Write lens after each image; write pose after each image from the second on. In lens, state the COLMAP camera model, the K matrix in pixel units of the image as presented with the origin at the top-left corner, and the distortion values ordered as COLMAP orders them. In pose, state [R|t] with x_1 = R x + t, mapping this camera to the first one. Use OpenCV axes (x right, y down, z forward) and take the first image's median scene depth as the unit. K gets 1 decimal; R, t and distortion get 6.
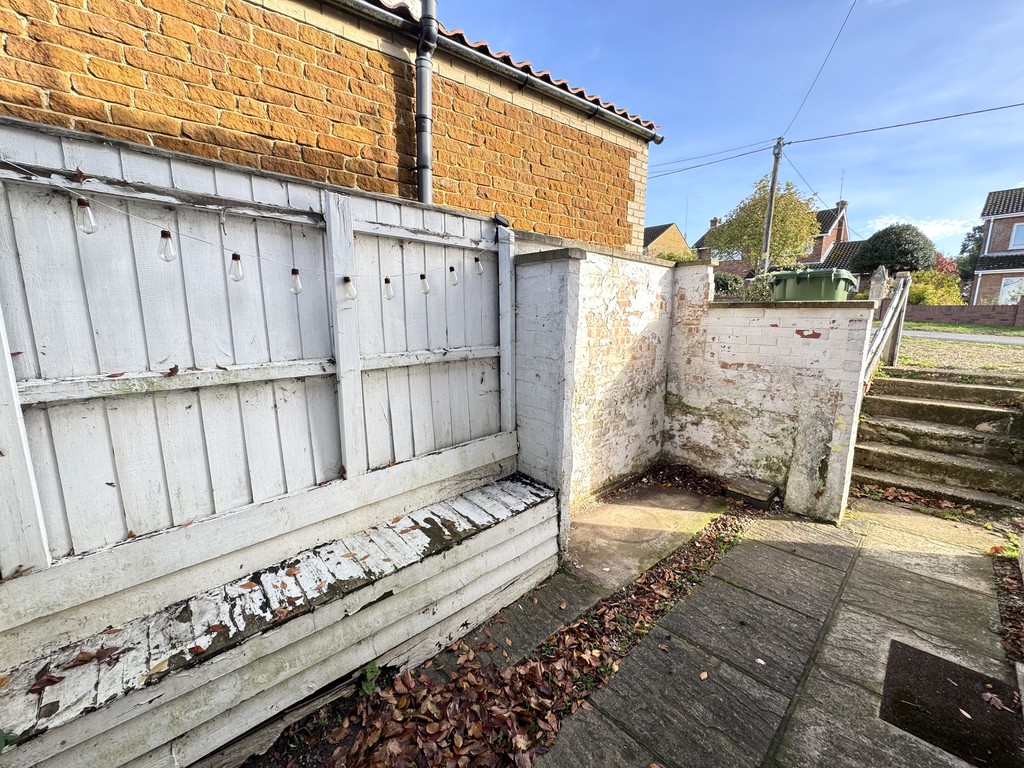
lens RADIAL K [[407.5, 0, 512.2], [0, 407.5, 383.7], [0, 0, 1]] dist [-0.001484, 0.000493]
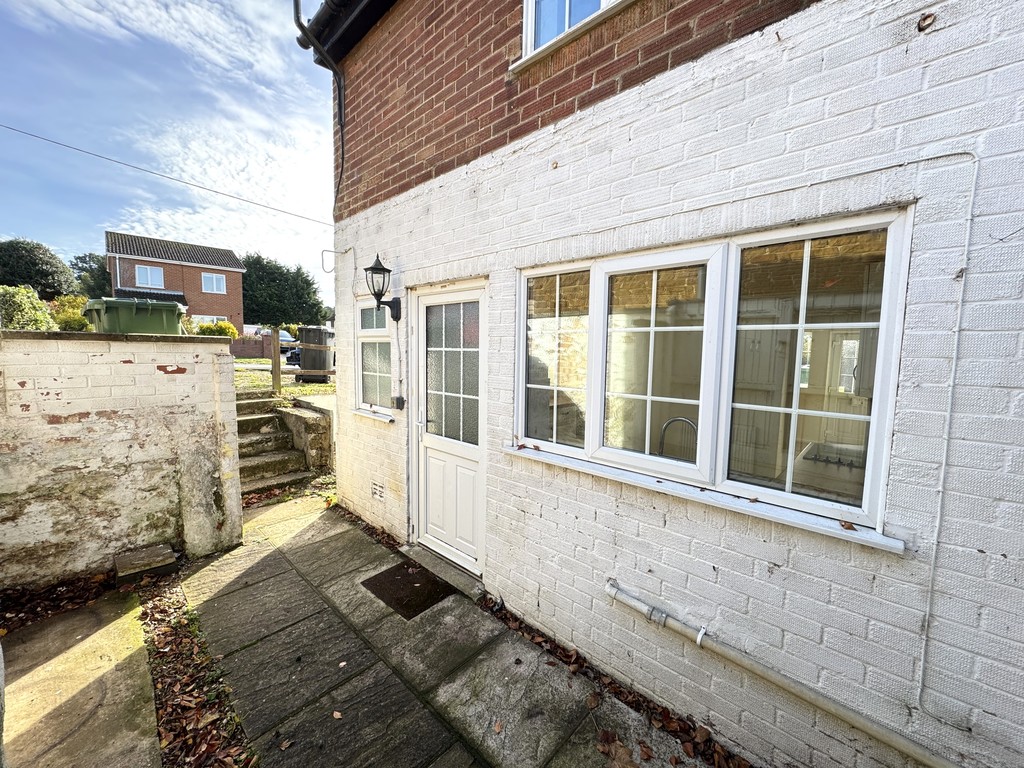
lens RADIAL K [[407.5, 0, 513.8], [0, 407.5, 382.1], [0, 0, 1]] dist [-0.001484, 0.000493]
pose [[-0.076252, -0.087341, 0.993256, -0.262878], [0.150003, 0.983814, 0.098027, -0.065575], [-0.985741, 0.156466, -0.061917, 0.275840]]
